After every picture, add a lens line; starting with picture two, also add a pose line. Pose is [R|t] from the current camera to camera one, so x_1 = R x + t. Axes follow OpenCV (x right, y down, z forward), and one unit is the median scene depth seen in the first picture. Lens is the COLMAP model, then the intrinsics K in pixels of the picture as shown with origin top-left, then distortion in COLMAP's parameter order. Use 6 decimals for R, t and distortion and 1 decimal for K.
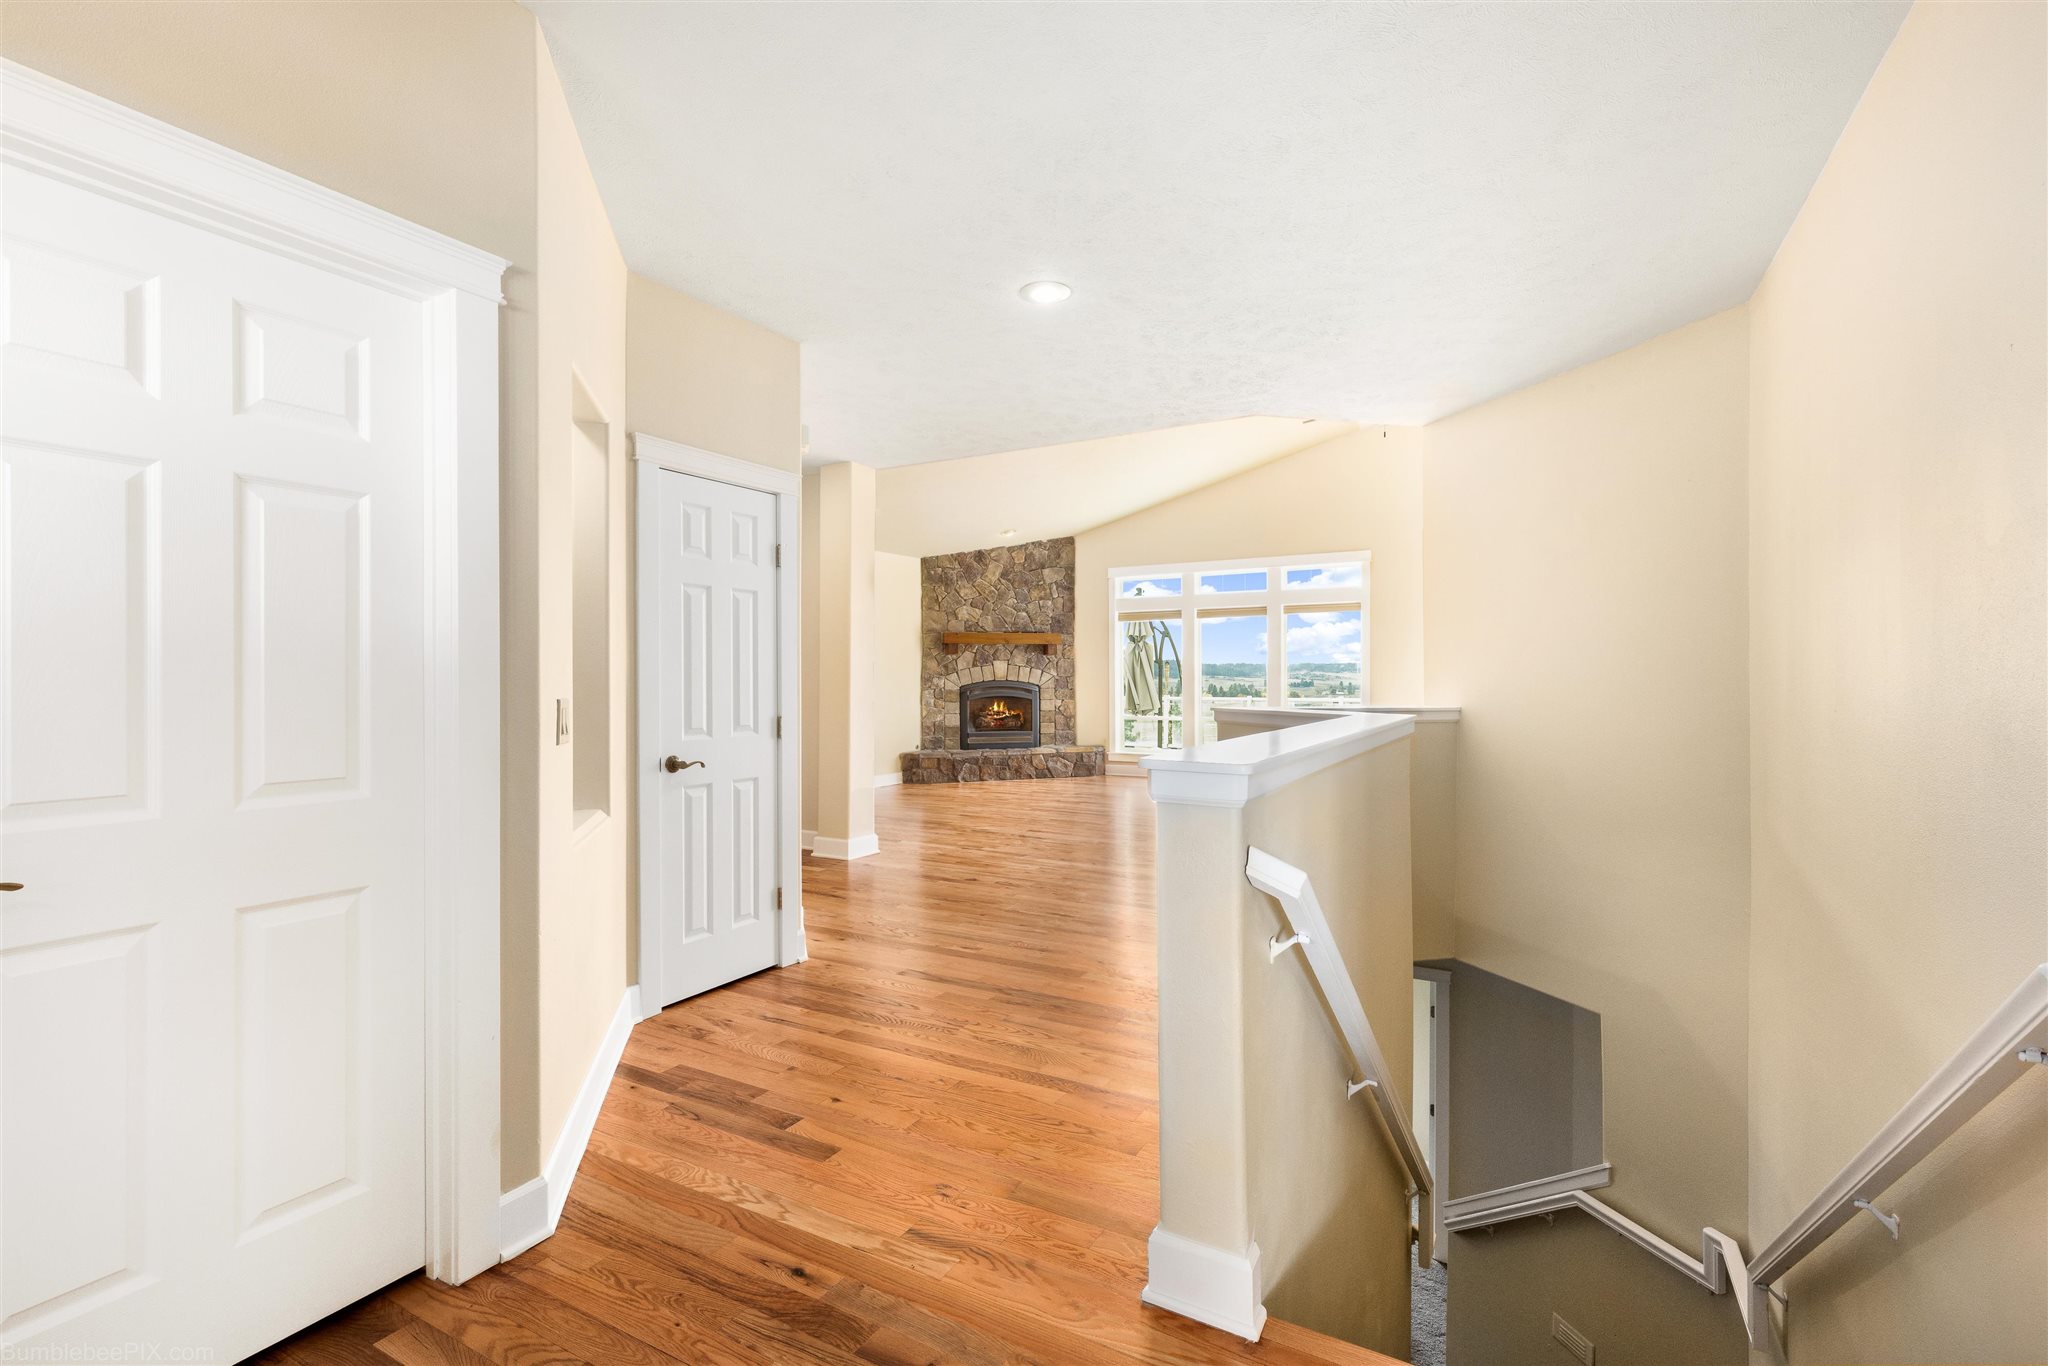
lens RADIAL K [[922.1, 0, 1018.2], [0, 922.1, 675.2], [0, 0, 1]] dist [0.003640, -0.000099]
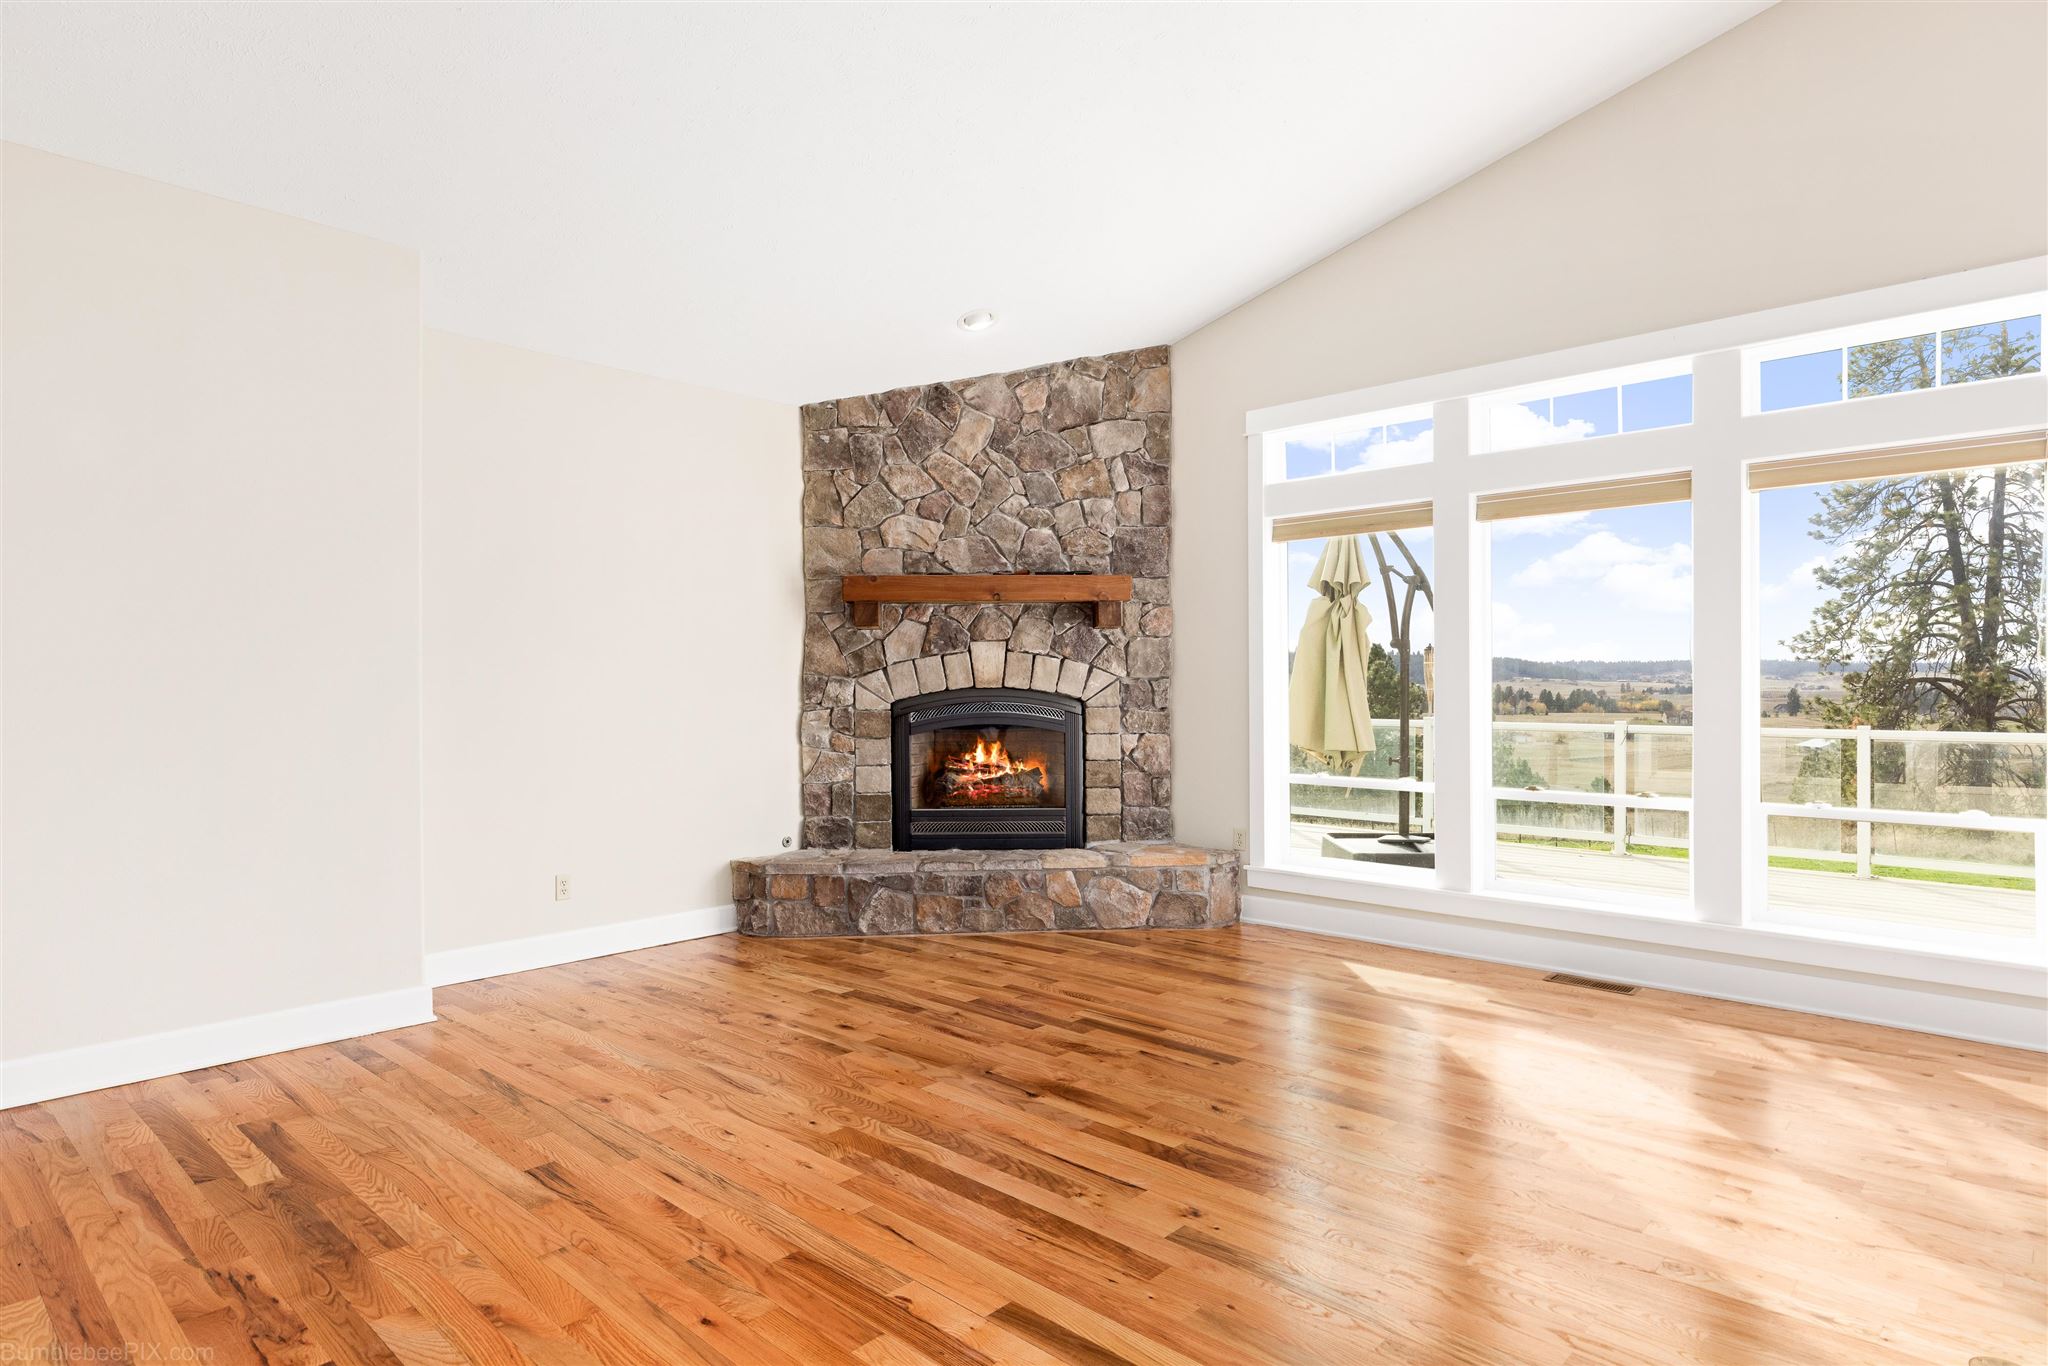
lens RADIAL K [[1122.0, 0, 1017.3], [0, 1122.0, 680.9], [0, 0, 1]] dist [0.005644, 0.000439]
pose [[0.973171, -0.001331, -0.230079, 0.114048], [0.001754, 0.999997, 0.001633, 0.001495], [0.230076, -0.001993, 0.973171, 0.501972]]
